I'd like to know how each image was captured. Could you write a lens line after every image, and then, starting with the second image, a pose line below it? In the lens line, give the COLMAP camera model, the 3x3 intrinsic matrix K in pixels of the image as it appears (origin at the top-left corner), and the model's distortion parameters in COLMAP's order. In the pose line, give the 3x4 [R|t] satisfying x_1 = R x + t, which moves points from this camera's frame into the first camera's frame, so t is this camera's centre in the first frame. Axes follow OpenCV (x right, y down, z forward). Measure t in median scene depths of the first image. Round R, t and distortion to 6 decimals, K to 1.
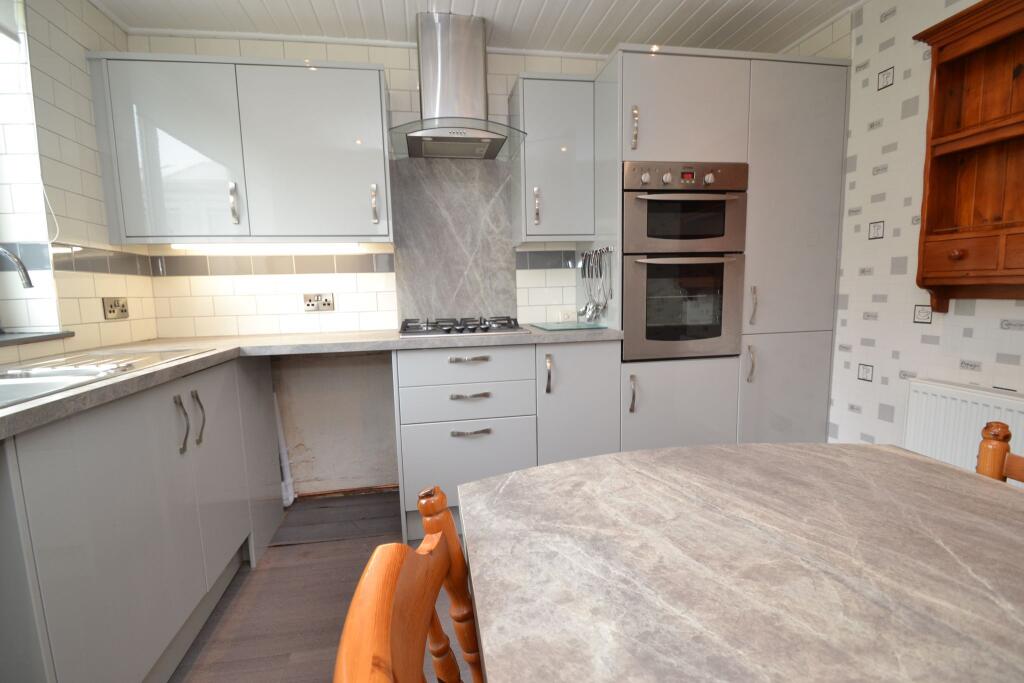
lens RADIAL K [[462.3, 0, 504.4], [0, 462.3, 344.3], [0, 0, 1]] dist [0.013422, -0.018352]
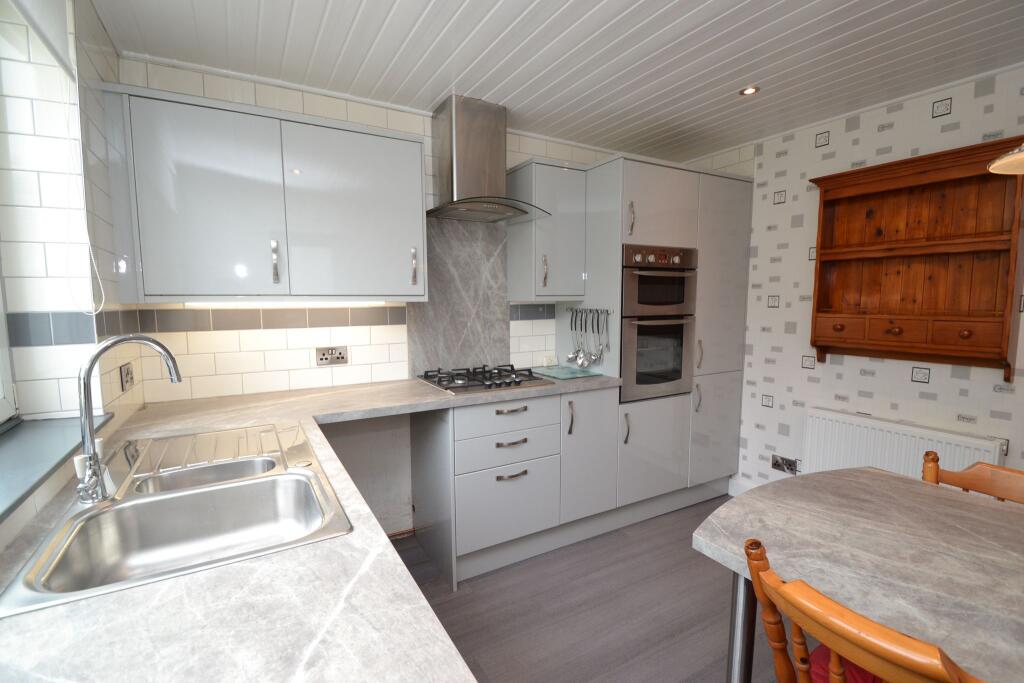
lens RADIAL K [[462.3, 0, 504.4], [0, 462.3, 344.3], [0, 0, 1]] dist [0.013422, -0.018352]
pose [[0.939288, -0.013669, 0.342858, -0.449812], [0.021186, 0.999610, -0.018190, -0.102361], [-0.342476, 0.024350, 0.939211, -0.052840]]
